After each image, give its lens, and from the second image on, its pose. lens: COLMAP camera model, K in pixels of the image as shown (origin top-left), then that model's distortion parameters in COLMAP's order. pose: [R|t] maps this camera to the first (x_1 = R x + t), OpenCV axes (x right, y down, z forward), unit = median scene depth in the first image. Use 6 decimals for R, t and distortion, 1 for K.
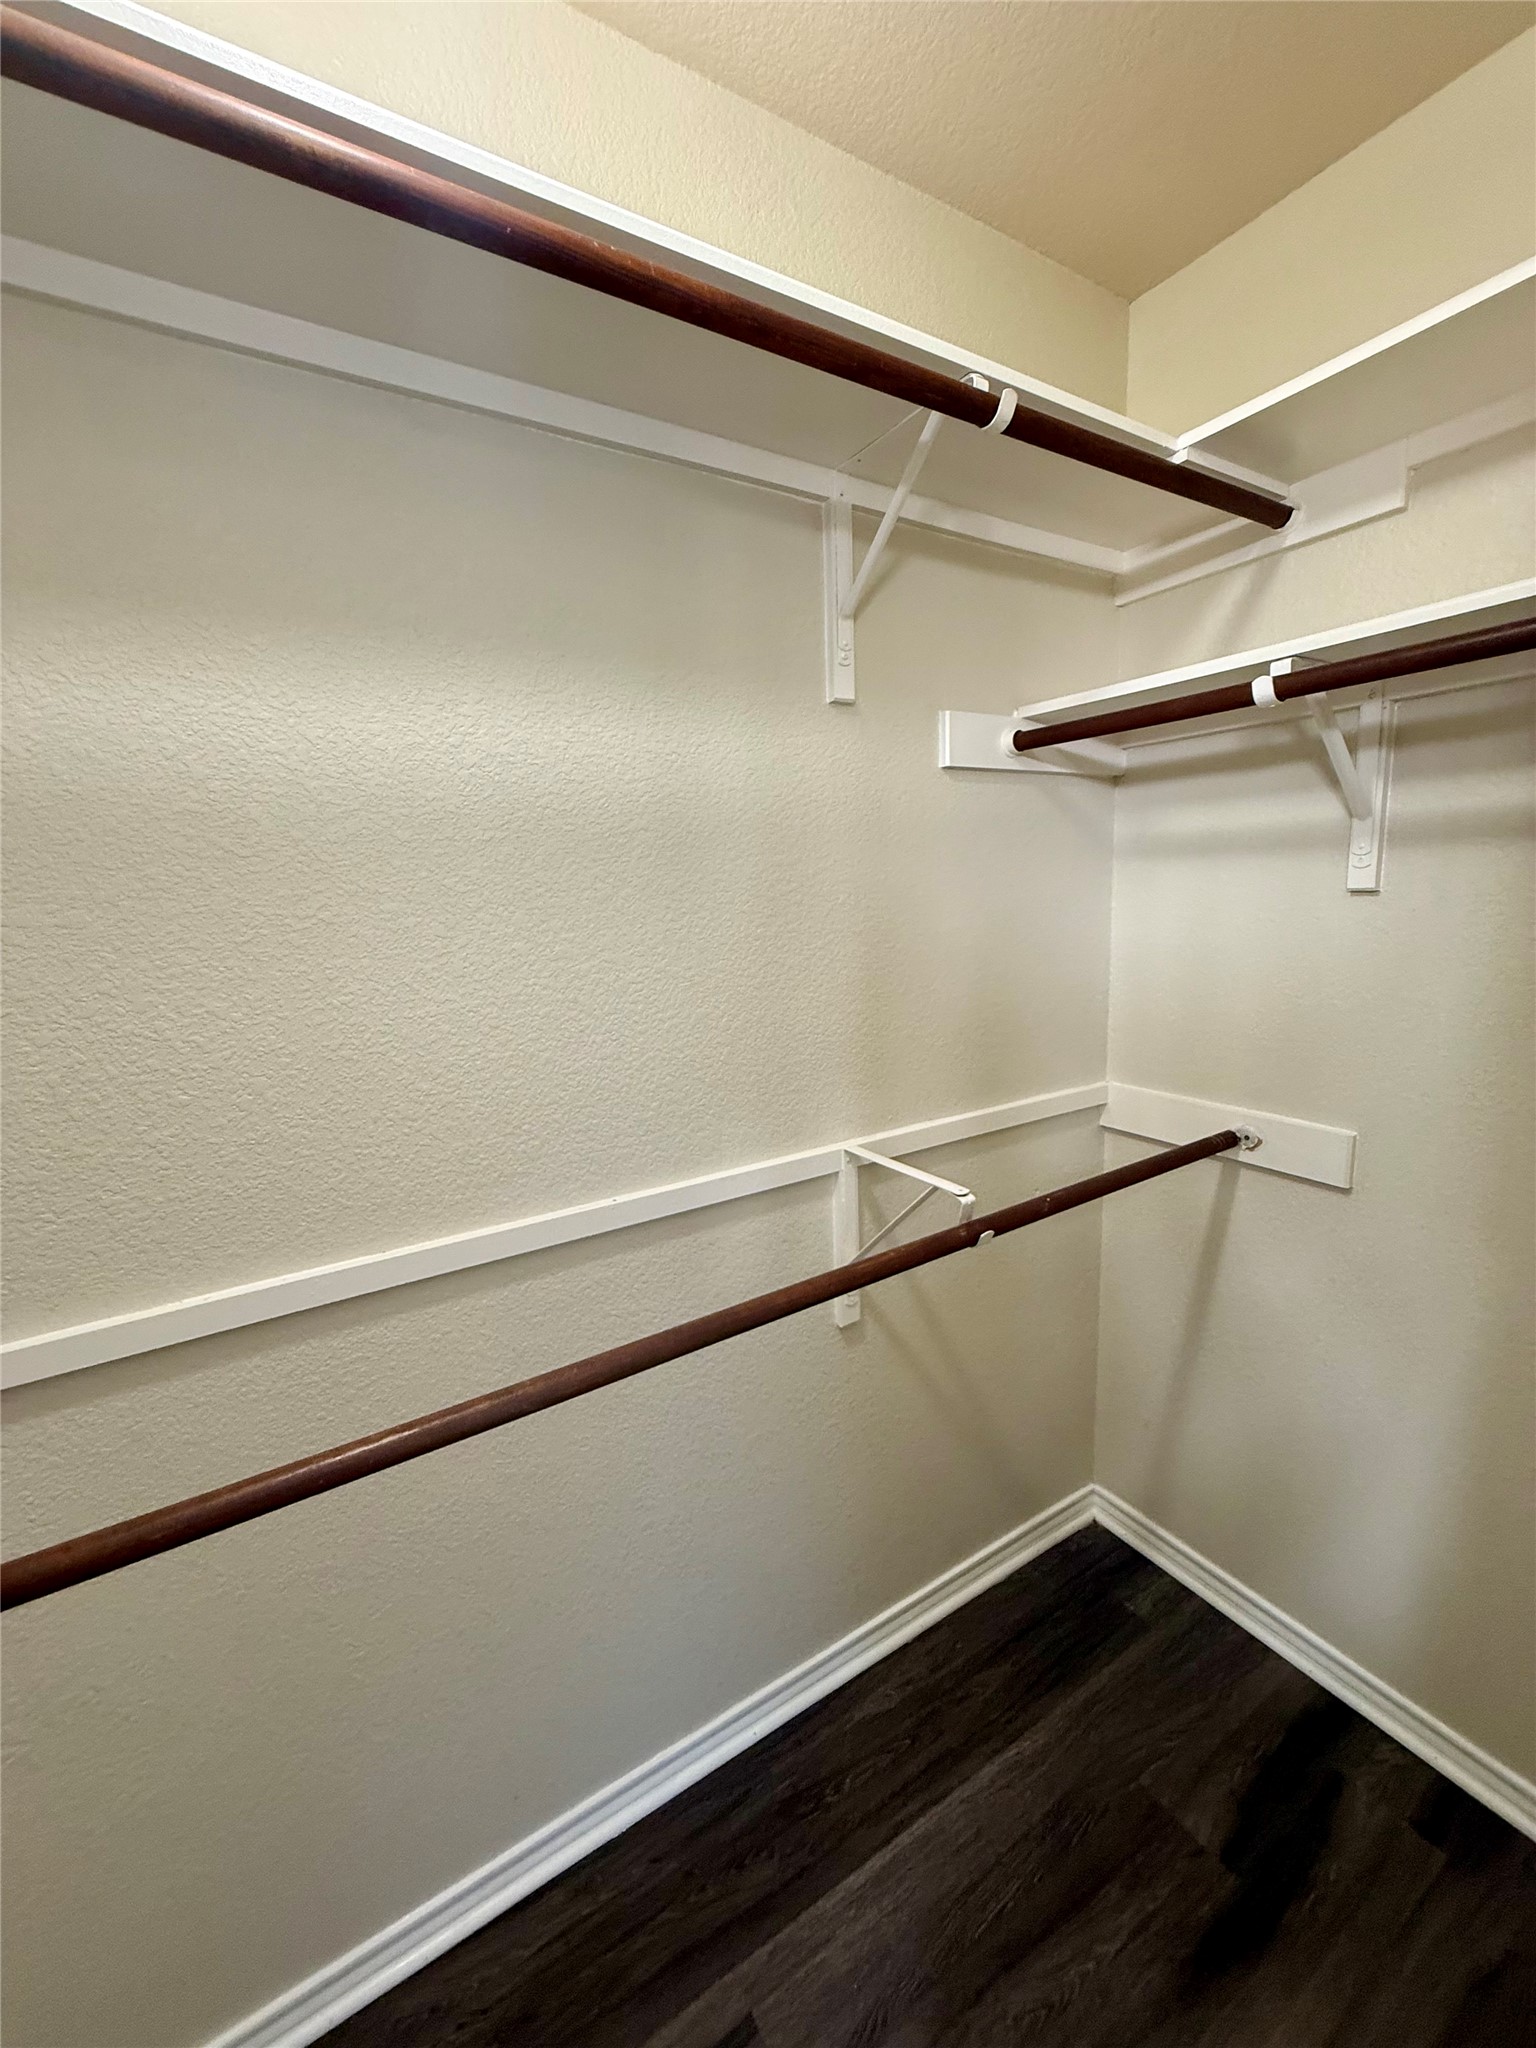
lens RADIAL K [[816.2, 0, 765.9], [0, 816.2, 1019.1], [0, 0, 1]] dist [0.001596, -0.000306]
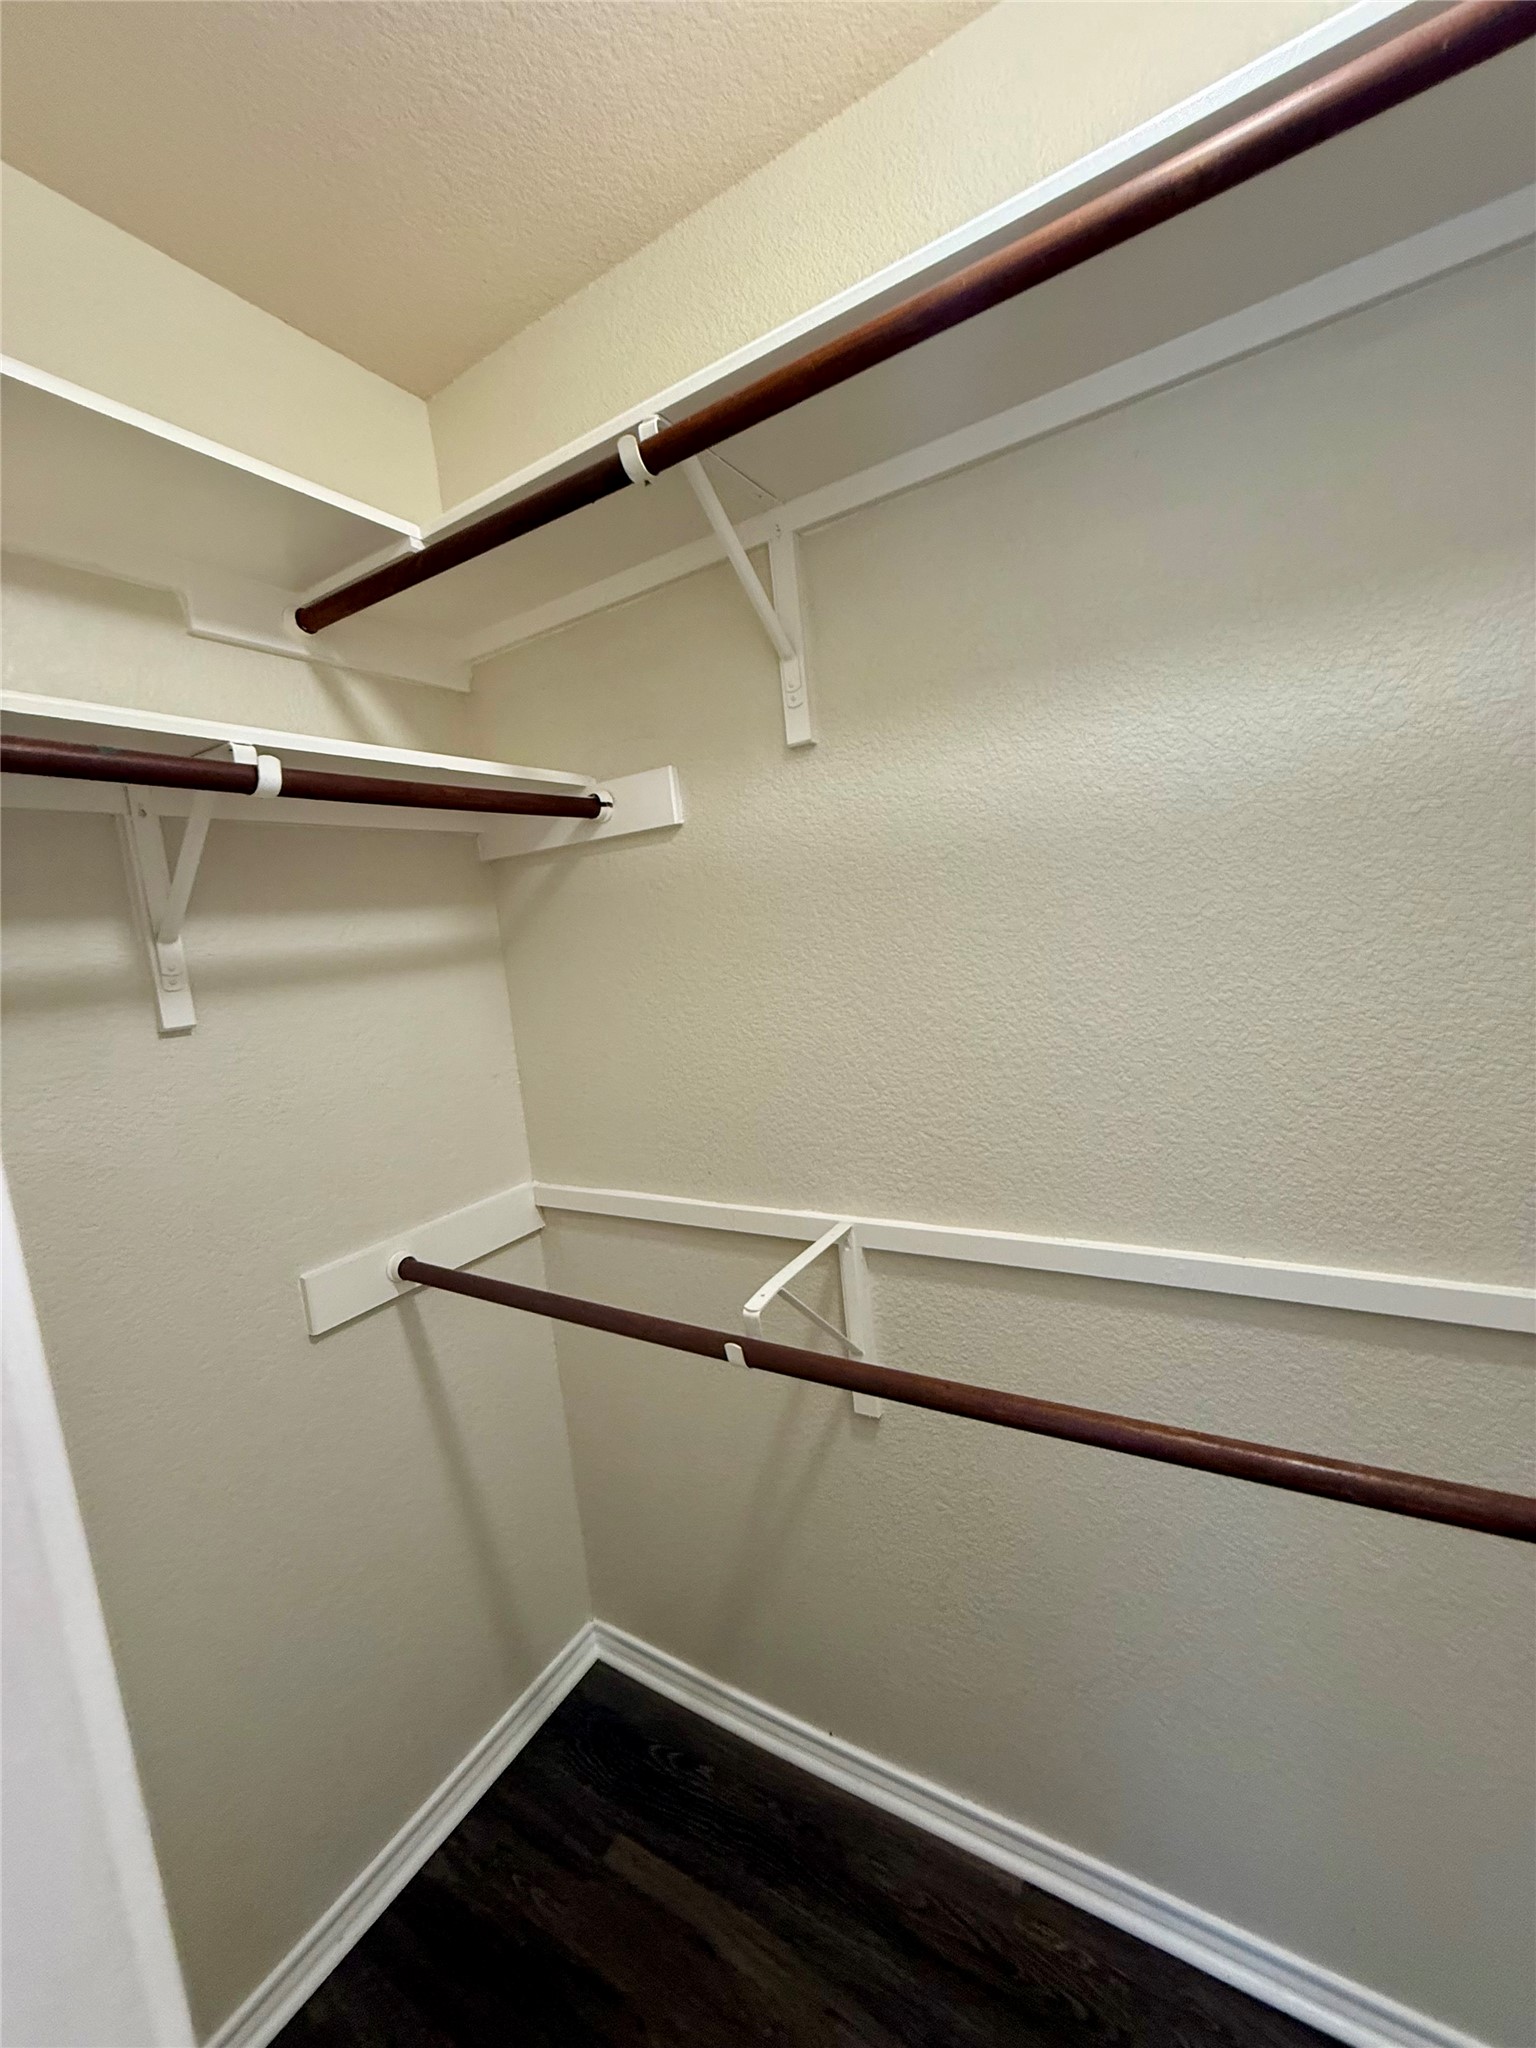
lens RADIAL K [[801.6, 0, 775.4], [0, 801.6, 1033.5], [0, 0, 1]] dist [0.000902, -0.000329]
pose [[0.458636, 0.094184, -0.883619, 0.104860], [-0.064839, 0.995264, 0.072430, -0.014635], [0.886255, 0.024074, 0.462571, 0.063640]]
